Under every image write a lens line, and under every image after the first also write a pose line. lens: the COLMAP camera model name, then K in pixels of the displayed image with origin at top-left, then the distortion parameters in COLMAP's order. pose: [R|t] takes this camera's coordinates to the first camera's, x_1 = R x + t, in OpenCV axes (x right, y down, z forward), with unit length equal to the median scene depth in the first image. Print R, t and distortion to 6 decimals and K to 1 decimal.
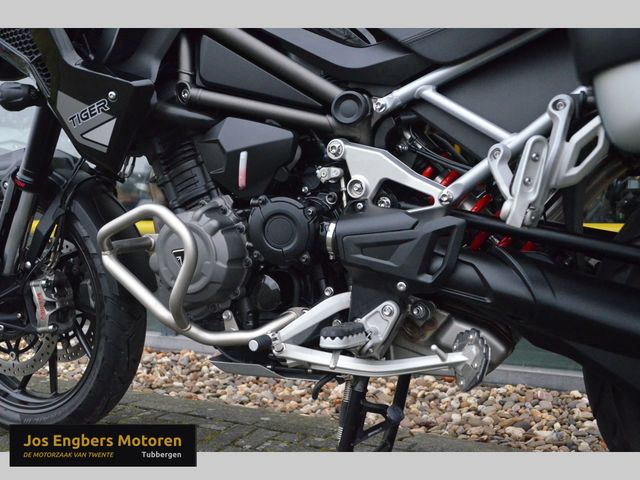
lens RADIAL K [[681.4, 0, 320.4], [0, 681.4, 242.4], [0, 0, 1]] dist [0.000530, 0.000000]
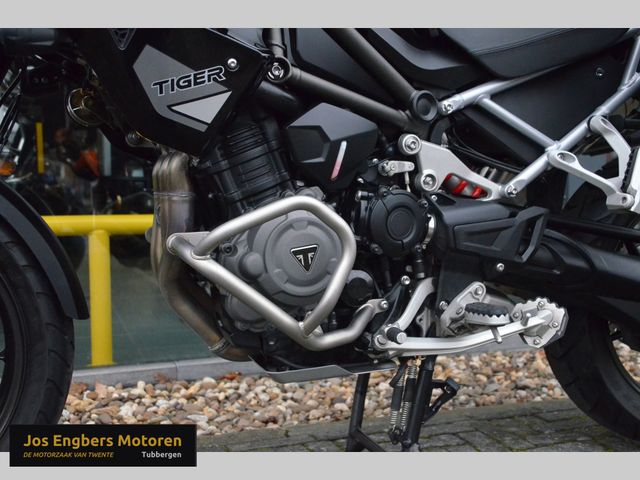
lens RADIAL K [[731.1, 0, 323.1], [0, 731.1, 246.1], [0, 0, 1]] dist [0.034410, 0.000000]
pose [[0.684106, -0.047476, 0.727836, -0.888870], [0.041419, 0.998798, 0.026220, -0.015369], [-0.728206, 0.012209, 0.685250, 0.324691]]
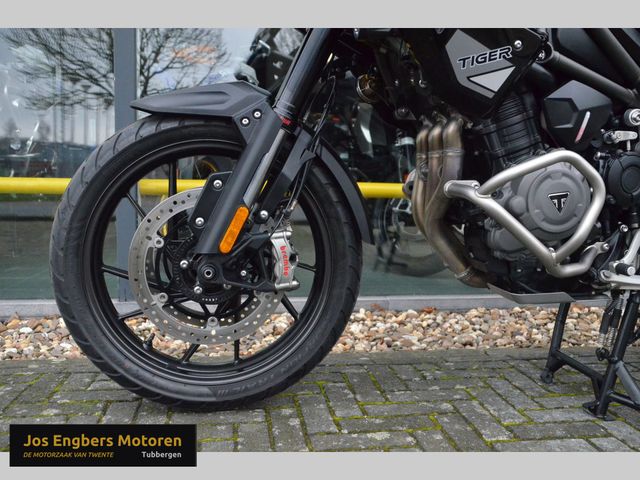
lens RADIAL K [[575.5, 0, 325.9], [0, 575.5, 248.3], [0, 0, 1]] dist [-0.102190, 0.081834]
pose [[0.819774, -0.038825, 0.571370, -1.059962], [0.005602, 0.998195, 0.059790, 0.042629], [-0.572660, -0.045813, 0.818512, 0.452896]]
